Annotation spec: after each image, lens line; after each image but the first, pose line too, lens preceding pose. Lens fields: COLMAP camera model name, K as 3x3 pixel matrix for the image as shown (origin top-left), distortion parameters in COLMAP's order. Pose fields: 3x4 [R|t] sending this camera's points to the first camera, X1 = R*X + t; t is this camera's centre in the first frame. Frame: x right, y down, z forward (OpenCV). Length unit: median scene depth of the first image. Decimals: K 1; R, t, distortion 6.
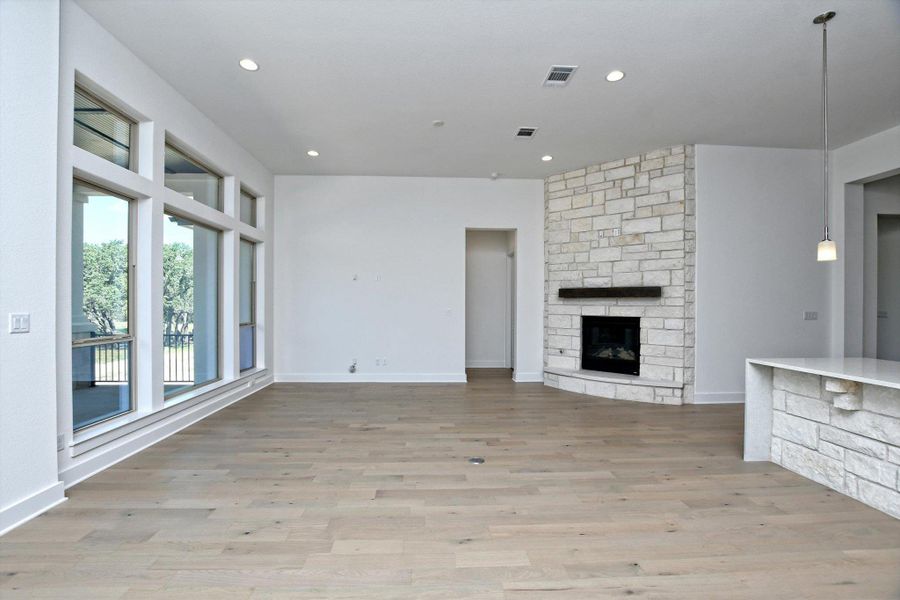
lens RADIAL K [[397.0, 0, 442.7], [0, 397.0, 302.5], [0, 0, 1]] dist [-0.013707, 0.000039]
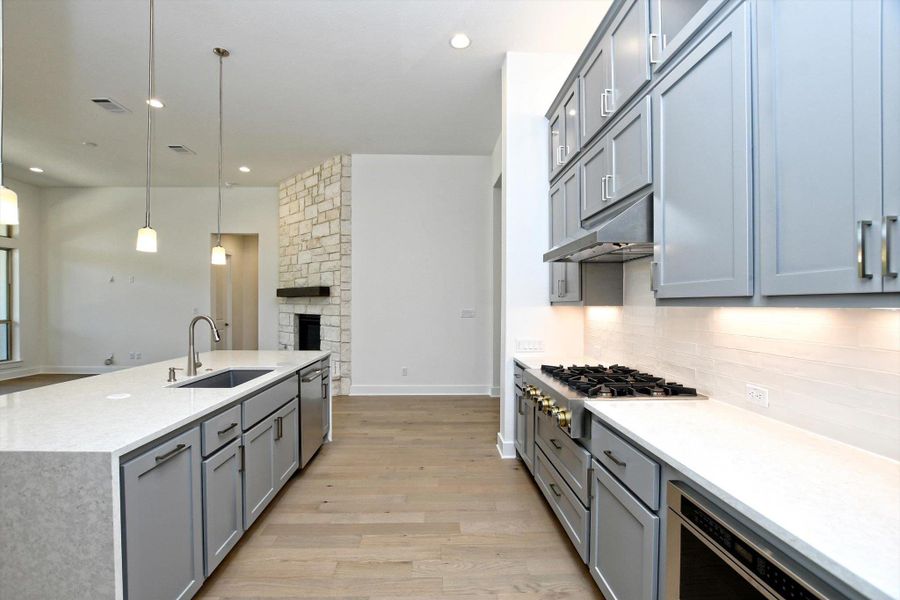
lens RADIAL K [[397.0, 0, 442.7], [0, 397.0, 302.5], [0, 0, 1]] dist [-0.013707, 0.000039]
pose [[0.999348, -0.001822, -0.036063, 0.919837], [0.001881, 0.999997, 0.001596, 0.002377], [0.036060, -0.001663, 0.999348, -0.073116]]
